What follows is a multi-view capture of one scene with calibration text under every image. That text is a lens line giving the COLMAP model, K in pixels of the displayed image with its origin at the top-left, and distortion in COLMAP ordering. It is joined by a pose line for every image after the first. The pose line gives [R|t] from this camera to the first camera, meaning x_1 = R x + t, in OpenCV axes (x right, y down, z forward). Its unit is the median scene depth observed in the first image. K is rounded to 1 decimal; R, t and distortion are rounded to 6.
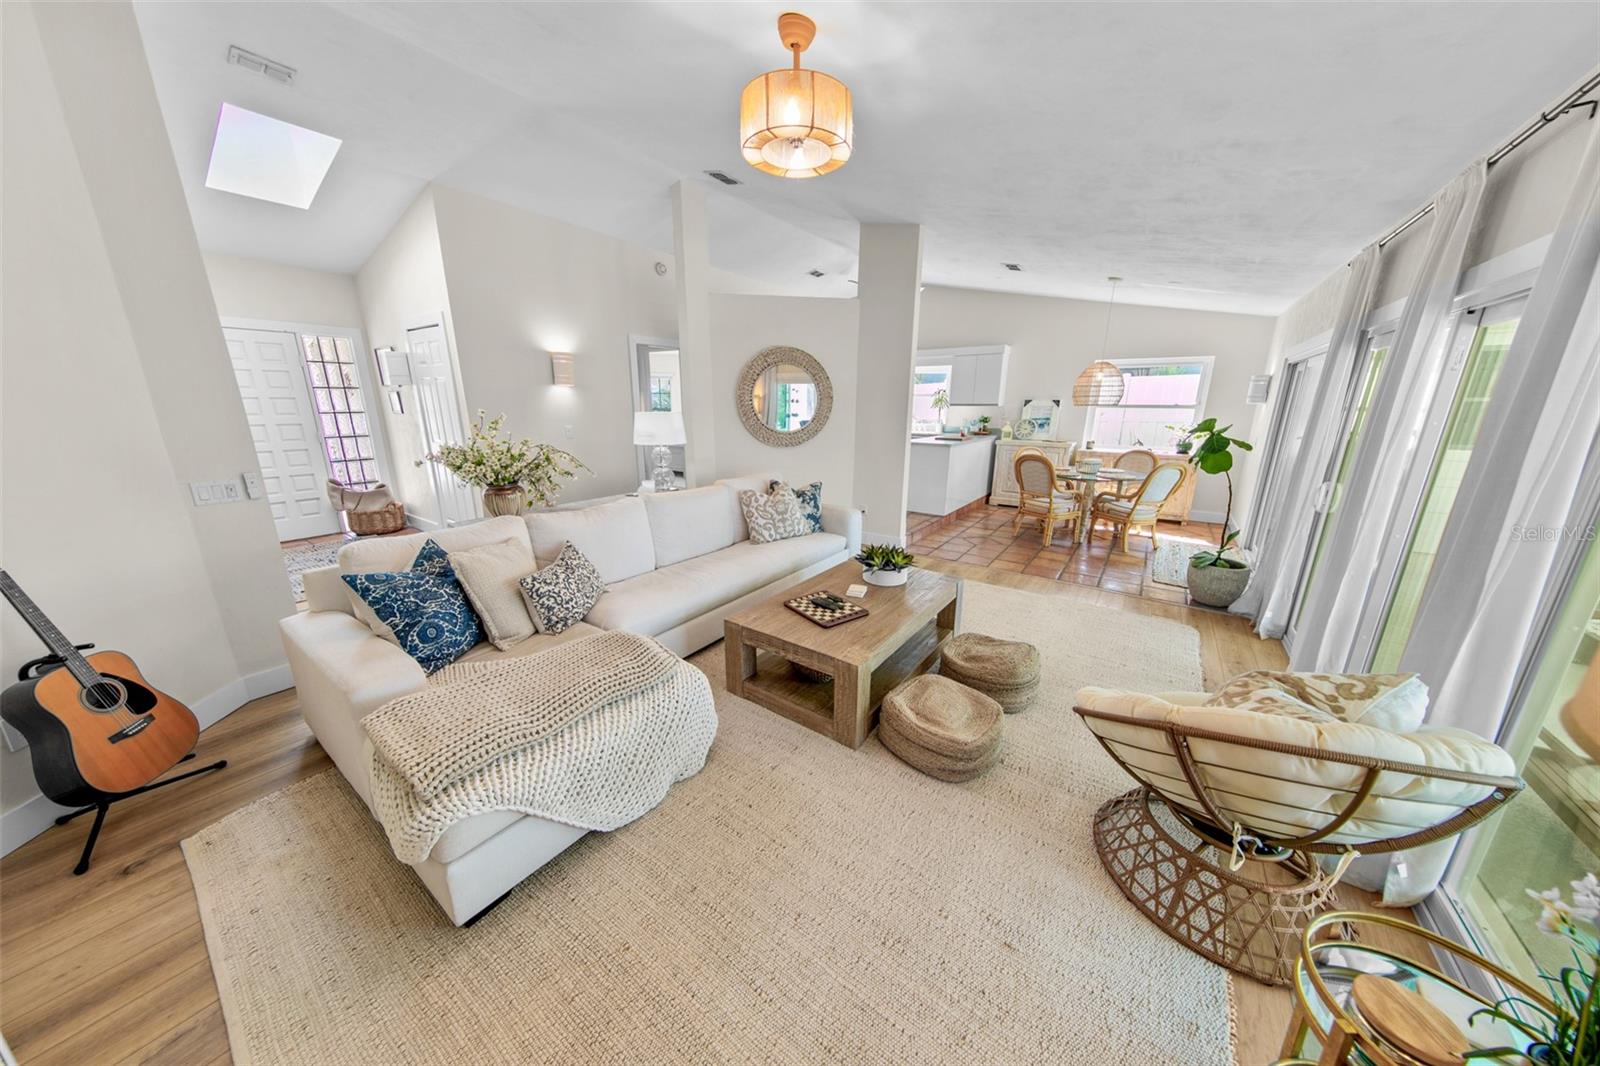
lens RADIAL K [[498.5, 0, 793.6], [0, 498.5, 530.7], [0, 0, 1]] dist [0.006909, -0.000628]
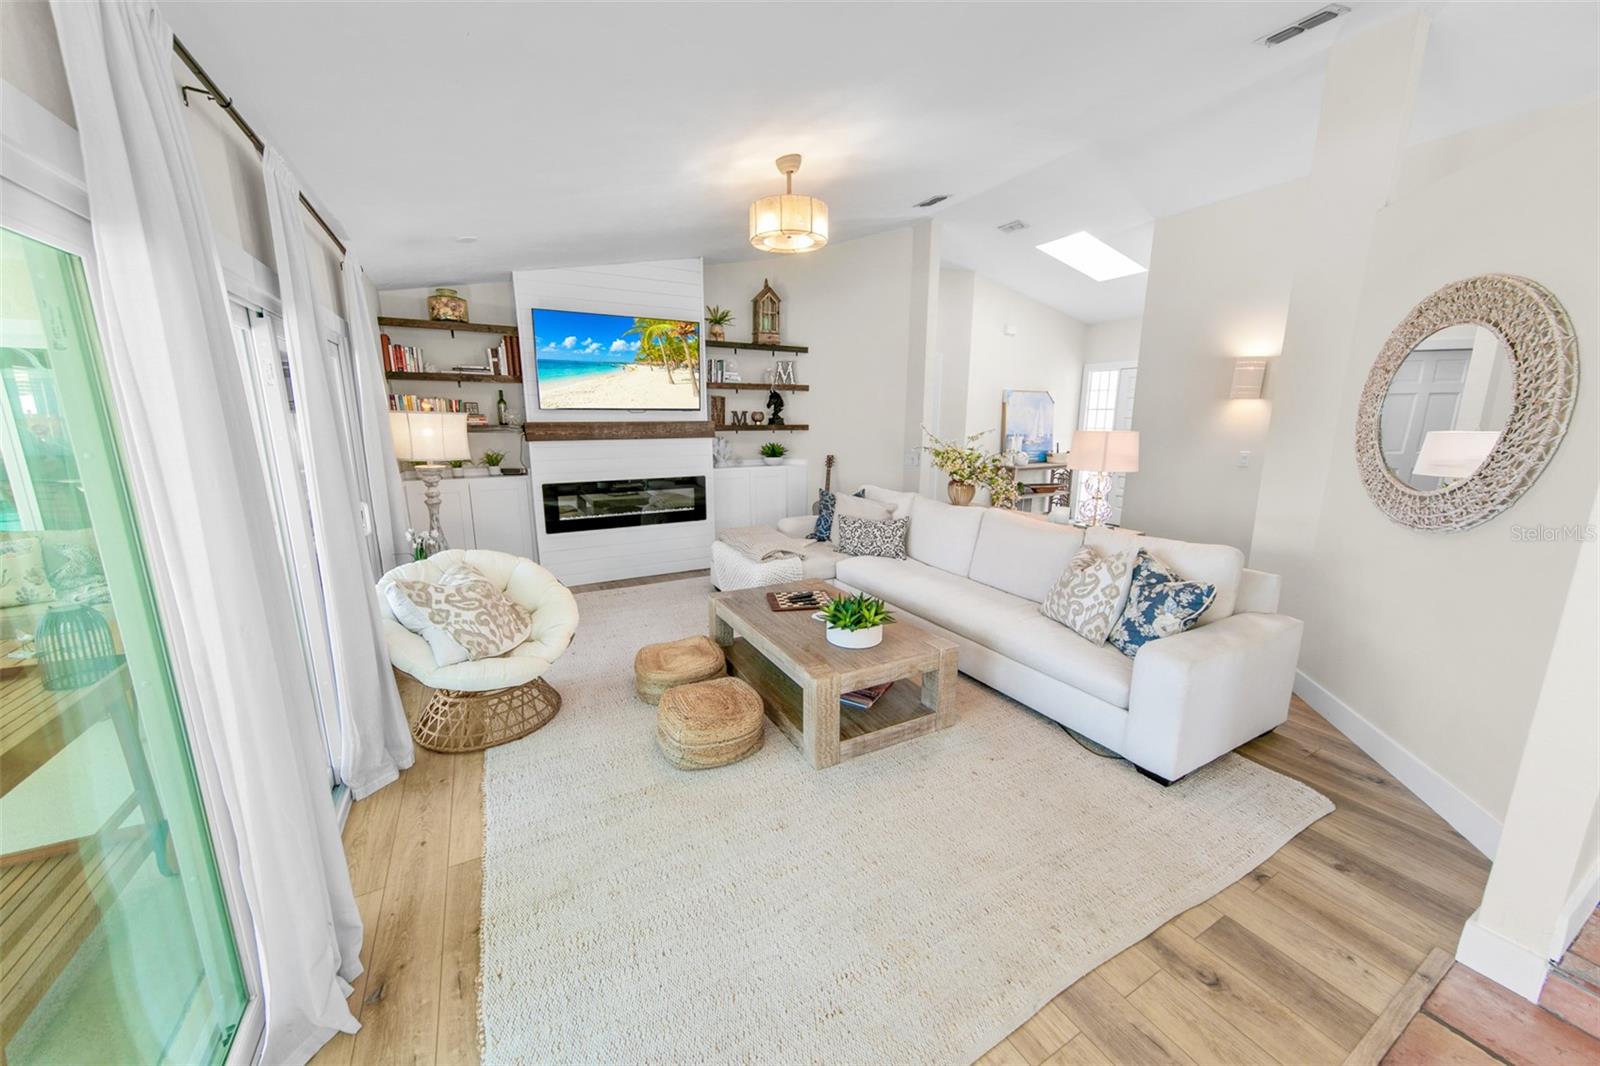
lens RADIAL K [[569.9, 0, 796.8], [0, 569.9, 529.3], [0, 0, 1]] dist [0.006941, -0.001406]
pose [[-0.429168, 0.168931, -0.887286, 0.608211], [-0.230450, 0.929362, 0.288407, -0.185632], [0.873331, 0.328250, -0.359923, 0.728997]]
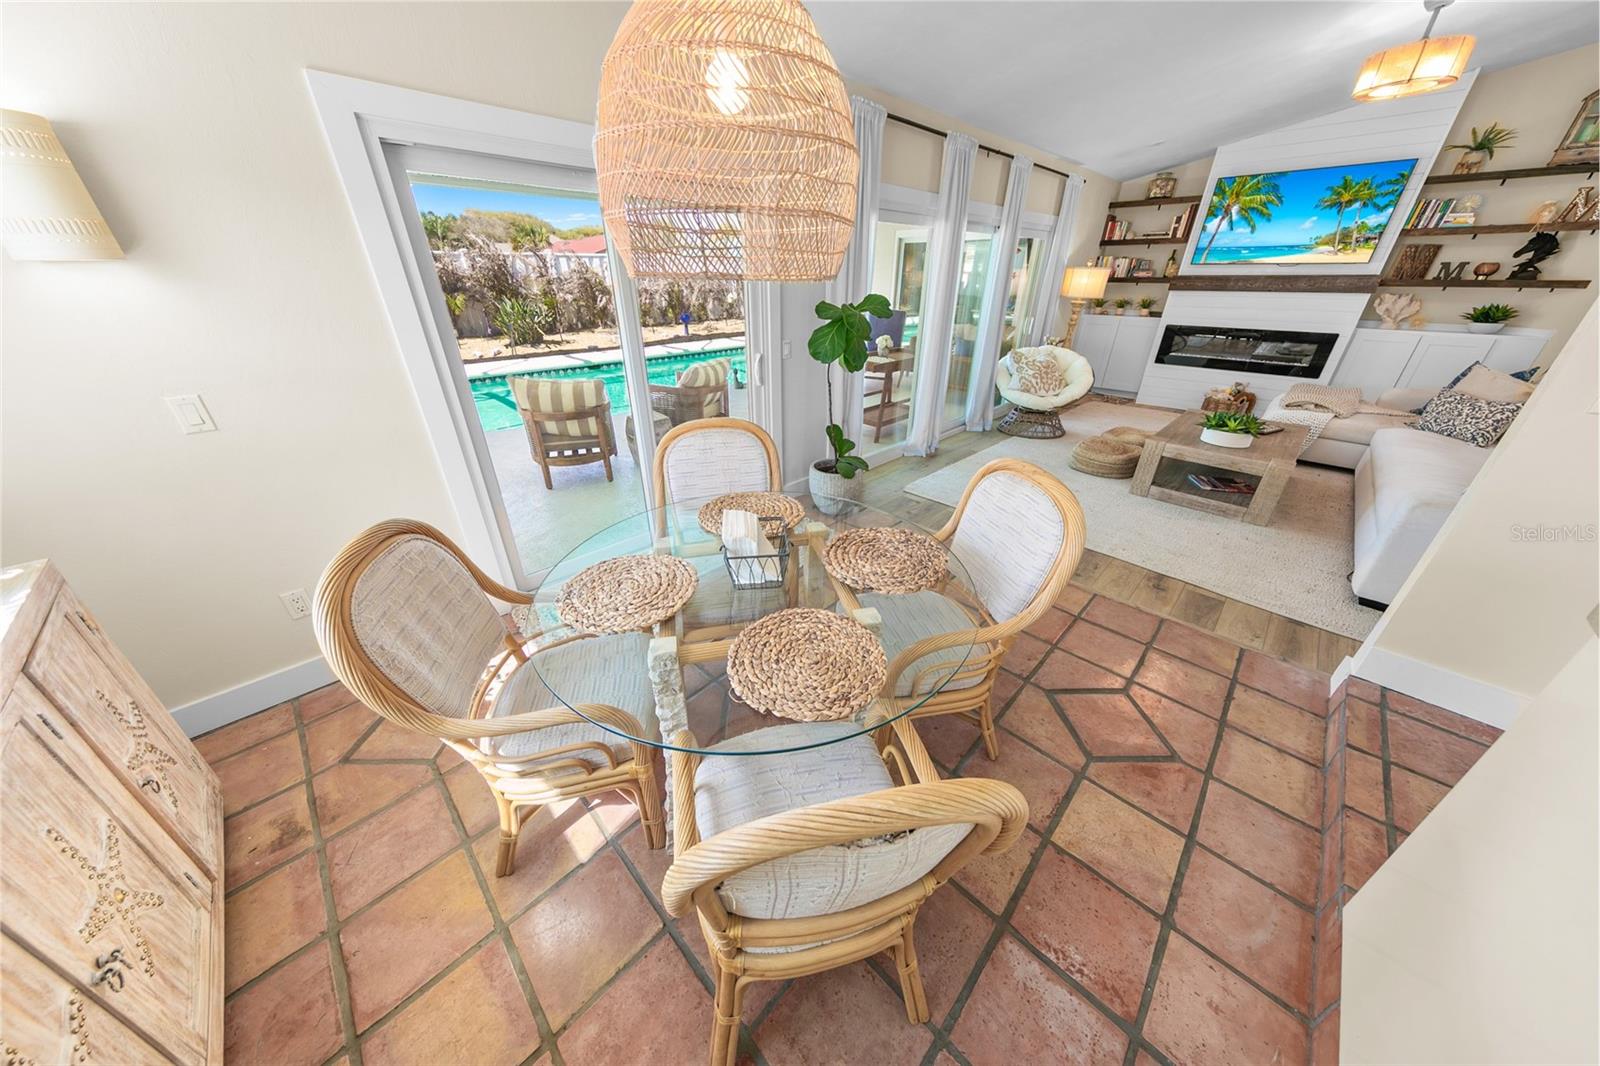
lens RADIAL K [[498.5, 0, 793.4], [0, 498.5, 530.0], [0, 0, 1]] dist [0.006909, -0.000628]
pose [[-0.987538, -0.079172, 0.136018, 0.592454], [0.031881, 0.745701, 0.665518, -0.327282], [-0.154120, 0.661560, -0.733884, 1.287193]]
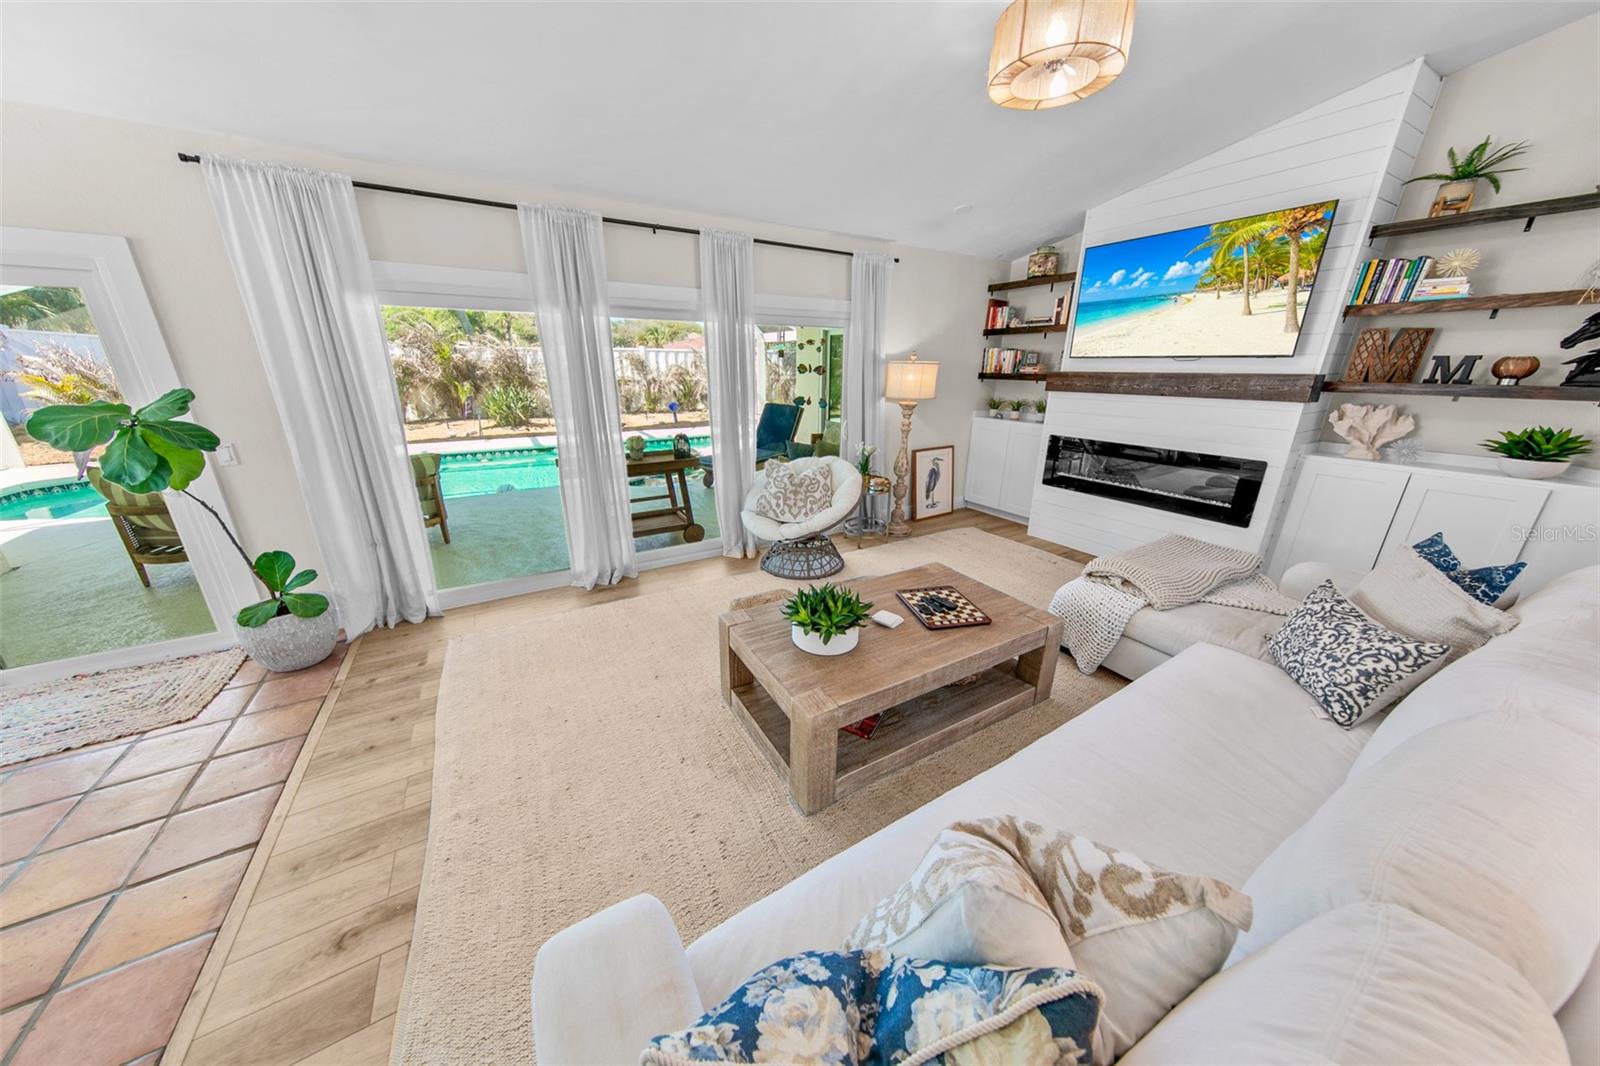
lens RADIAL K [[498.5, 0, 793.6], [0, 498.5, 530.2], [0, 0, 1]] dist [0.006909, -0.000628]
pose [[-0.916813, -0.136686, 0.375194, -0.004961], [0.090377, 0.844181, 0.528384, -0.232435], [-0.388955, 0.518338, -0.761603, 0.887095]]
